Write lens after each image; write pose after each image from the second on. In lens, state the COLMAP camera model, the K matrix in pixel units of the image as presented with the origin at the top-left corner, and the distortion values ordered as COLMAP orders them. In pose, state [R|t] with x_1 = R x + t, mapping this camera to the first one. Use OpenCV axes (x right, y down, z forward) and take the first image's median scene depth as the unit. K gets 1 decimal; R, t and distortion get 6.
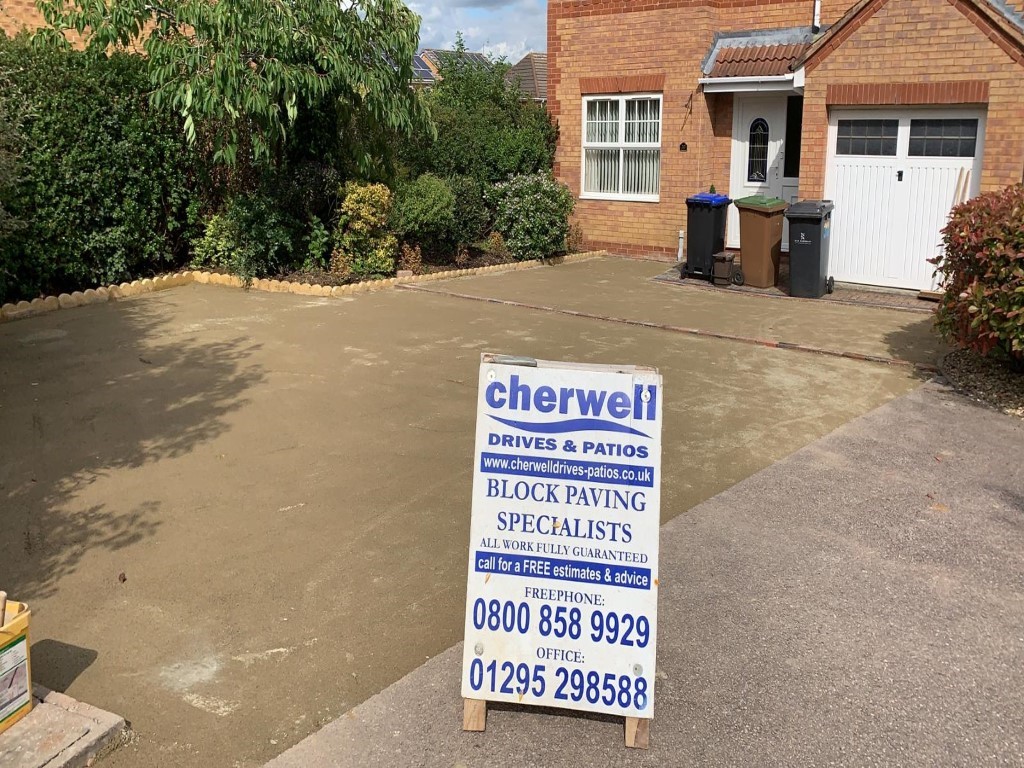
lens RADIAL K [[862.5, 0, 513.2], [0, 862.5, 235.0], [0, 0, 1]] dist [0.007871, 0.013717]
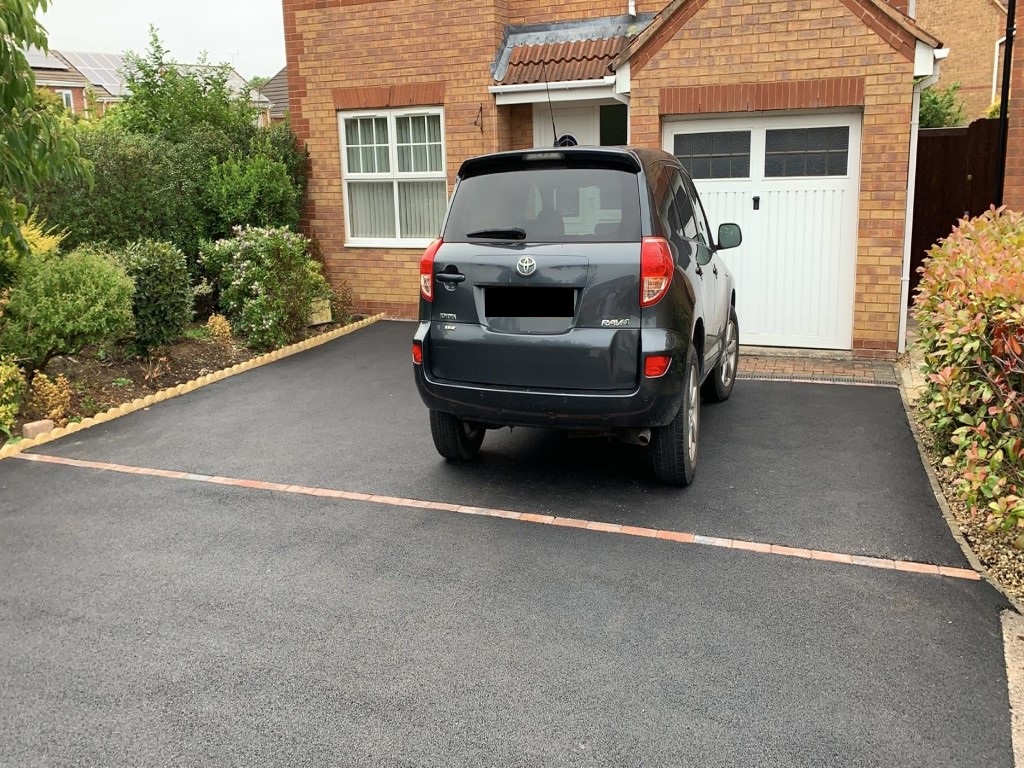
lens RADIAL K [[830.5, 0, 493.5], [0, 830.5, 257.0], [0, 0, 1]] dist [0.024113, -0.007935]
pose [[0.969360, -0.074638, 0.234030, 0.034984], [0.071198, 0.997194, 0.023124, -0.046896], [-0.235099, -0.005753, 0.971954, 0.282037]]
